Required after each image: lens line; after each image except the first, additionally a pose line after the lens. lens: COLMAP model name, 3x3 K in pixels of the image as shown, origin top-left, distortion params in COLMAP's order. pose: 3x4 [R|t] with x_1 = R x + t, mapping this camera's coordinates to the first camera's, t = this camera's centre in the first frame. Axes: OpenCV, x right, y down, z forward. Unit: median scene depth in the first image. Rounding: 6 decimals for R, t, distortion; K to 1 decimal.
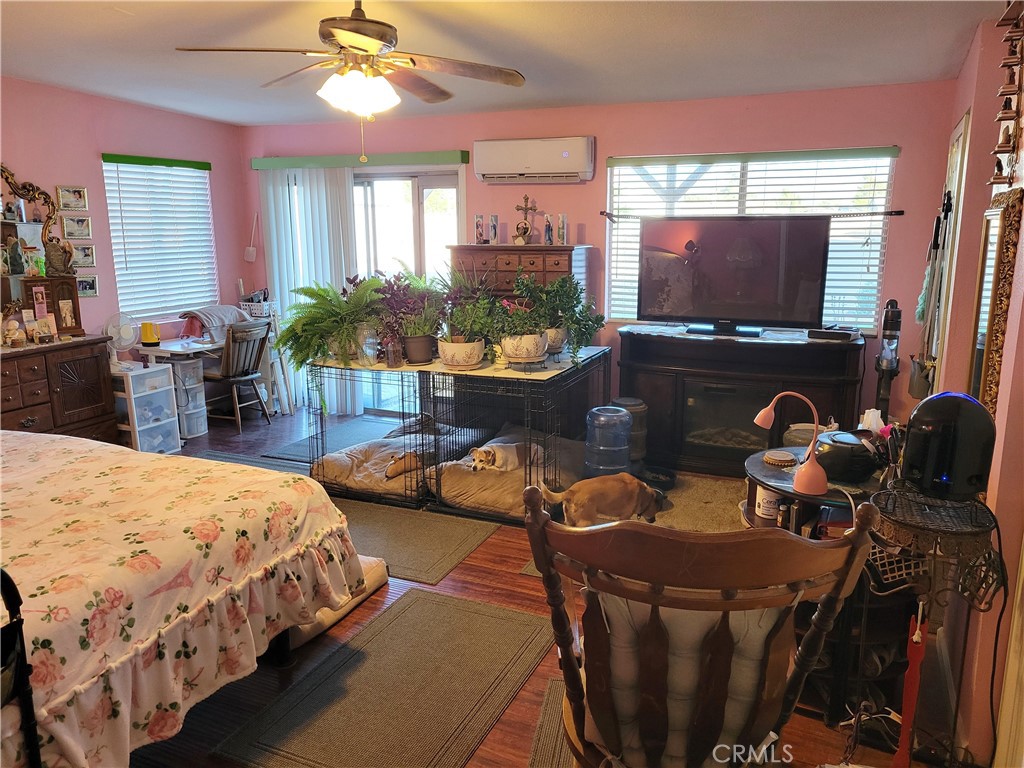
lens RADIAL K [[762.9, 0, 516.0], [0, 762.9, 377.7], [0, 0, 1]] dist [0.064591, -0.045155]
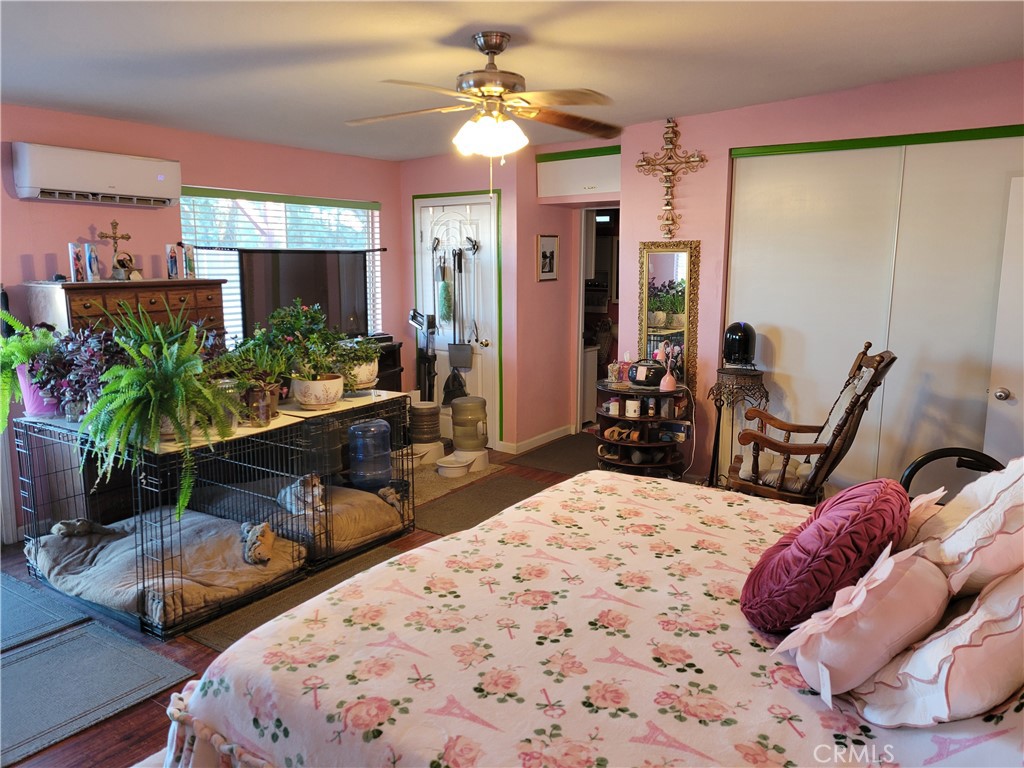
lens RADIAL K [[762.9, 0, 515.8], [0, 762.9, 369.5], [0, 0, 1]] dist [0.064591, -0.045155]
pose [[0.171906, -0.141643, 0.974877, -0.740044], [0.211943, 0.971752, 0.103816, -0.081940], [-0.962044, 0.188772, 0.197071, 0.467485]]
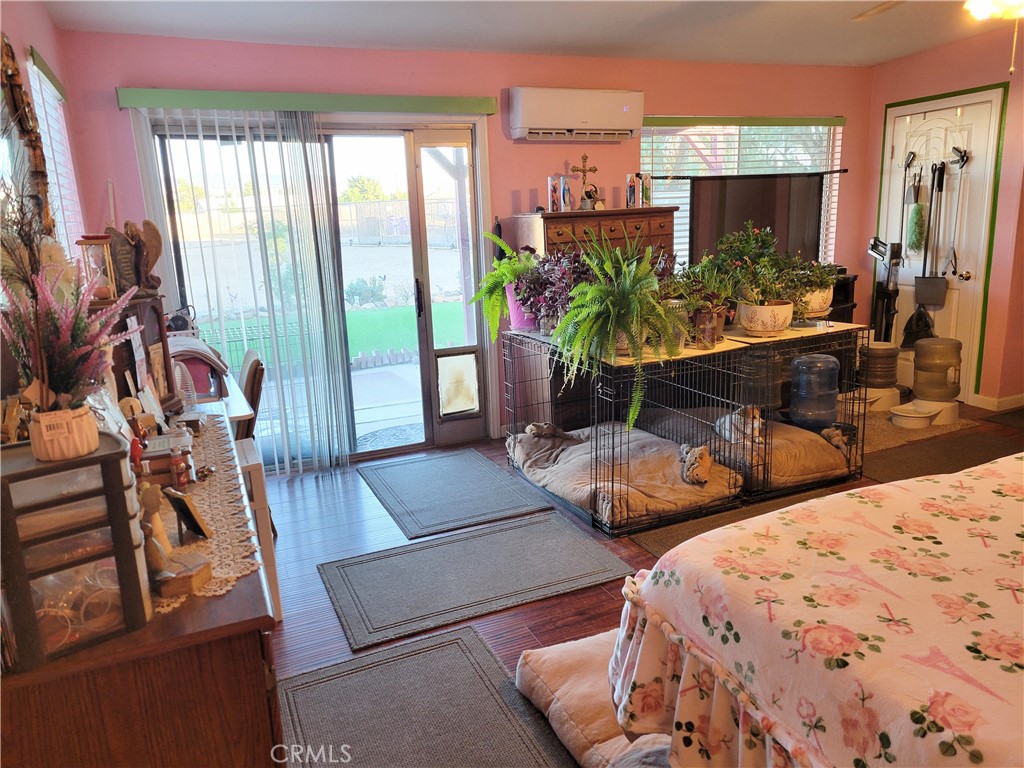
lens RADIAL K [[762.9, 0, 526.8], [0, 762.9, 376.0], [0, 0, 1]] dist [0.064591, -0.045155]
pose [[0.650902, -0.184902, 0.736300, -0.729167], [0.200153, 0.977367, 0.068501, -0.065302], [-0.732302, 0.102785, 0.673179, 0.490409]]
